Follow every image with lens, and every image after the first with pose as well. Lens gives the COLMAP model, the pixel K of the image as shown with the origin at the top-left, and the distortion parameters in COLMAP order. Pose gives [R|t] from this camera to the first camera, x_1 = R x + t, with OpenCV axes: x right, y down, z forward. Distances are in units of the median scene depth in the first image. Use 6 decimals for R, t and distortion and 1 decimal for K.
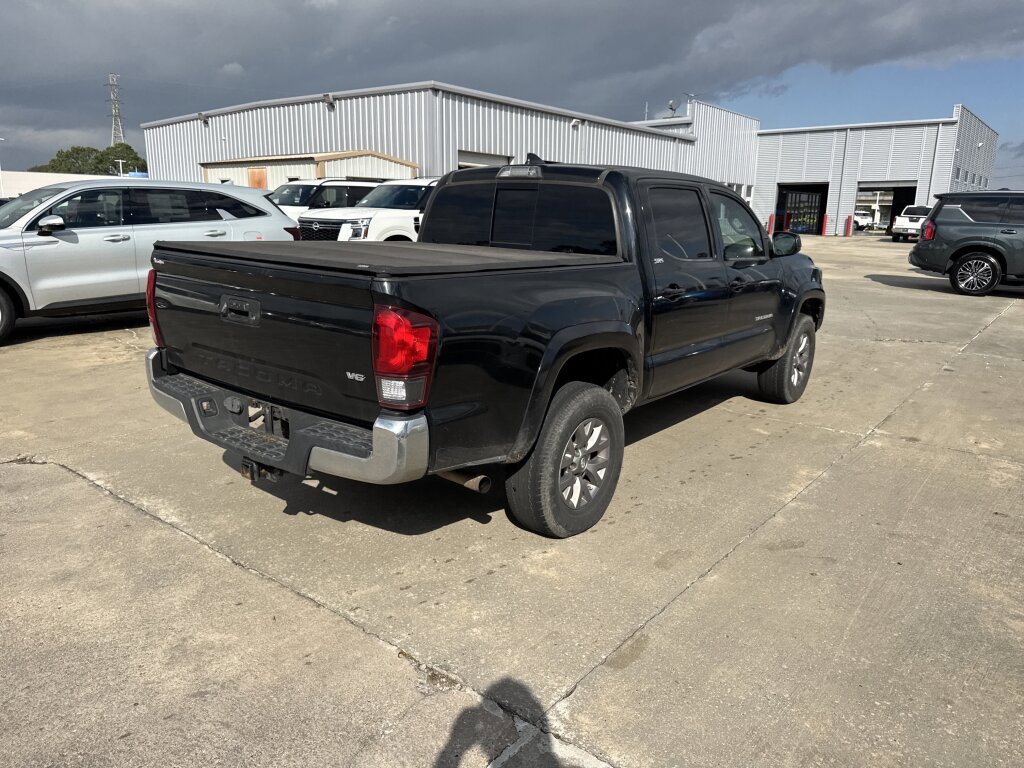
lens RADIAL K [[723.6, 0, 515.3], [0, 723.6, 386.9], [0, 0, 1]] dist [0.028505, -0.036780]
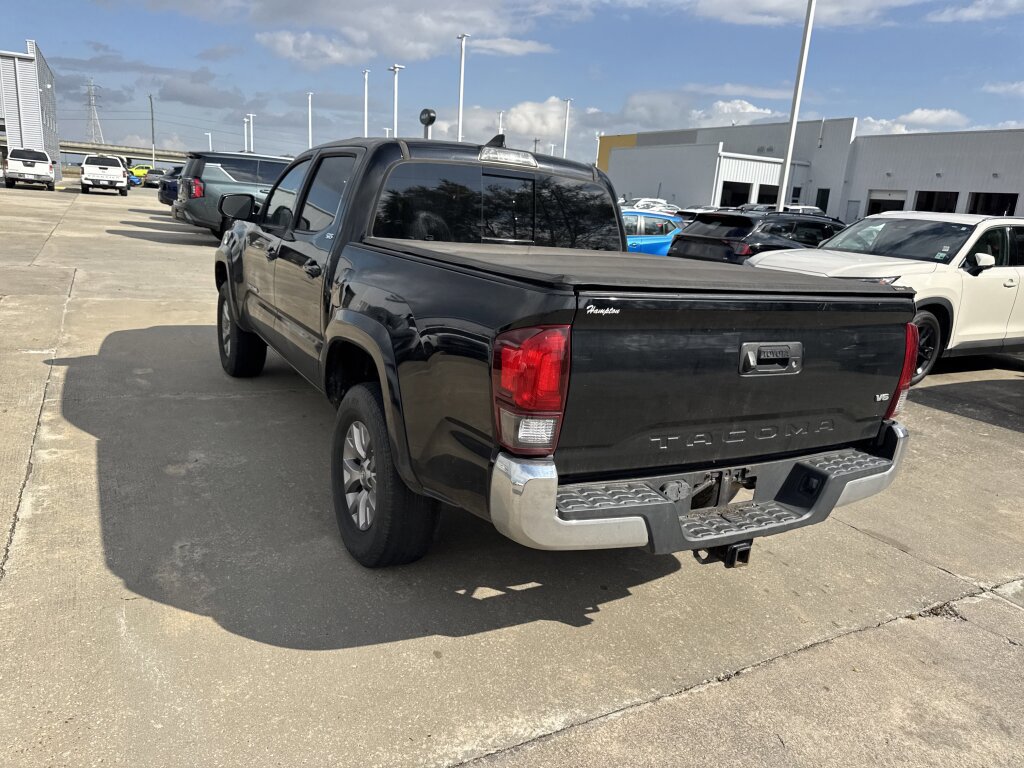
lens RADIAL K [[723.6, 0, 516.4], [0, 723.6, 390.3], [0, 0, 1]] dist [0.028505, -0.036780]
pose [[0.394723, -0.220483, 0.891953, -0.828219], [0.148319, 0.973339, 0.174964, -0.173870], [-0.906750, 0.063231, 0.416901, 0.643134]]
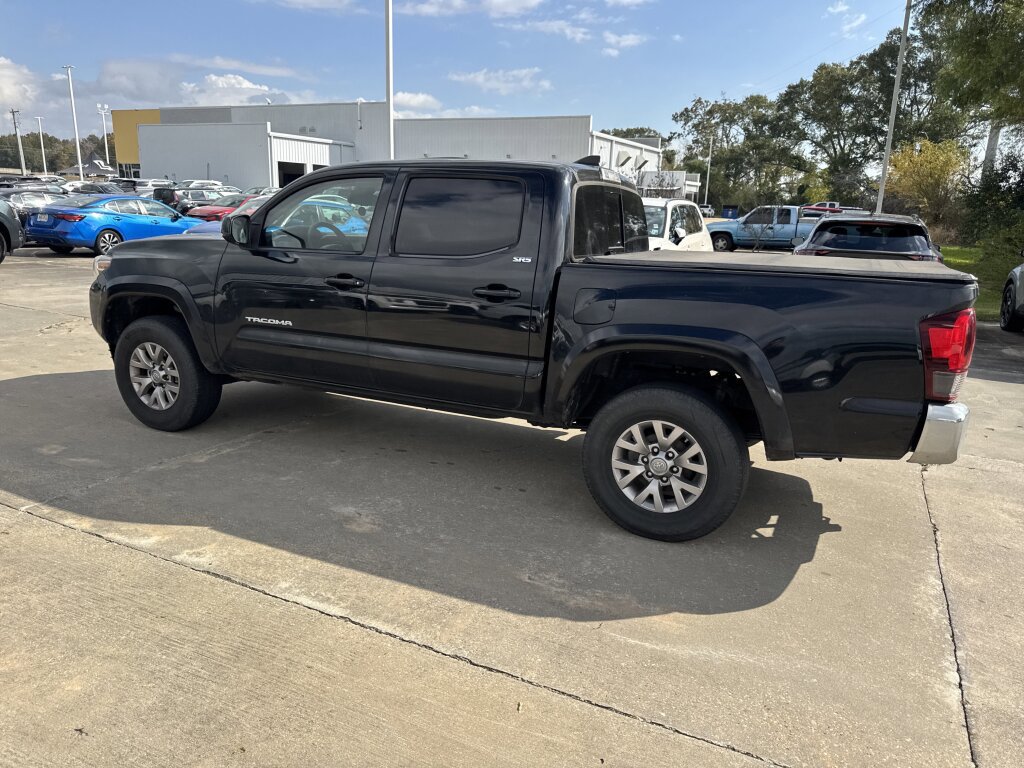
lens RADIAL K [[723.6, 0, 508.4], [0, 723.6, 384.5], [0, 0, 1]] dist [0.028505, -0.036780]
pose [[-0.204252, -0.257883, 0.944340, -0.981073], [0.187273, 0.936566, 0.296265, -0.349979], [-0.960838, 0.237362, -0.143001, 1.343581]]
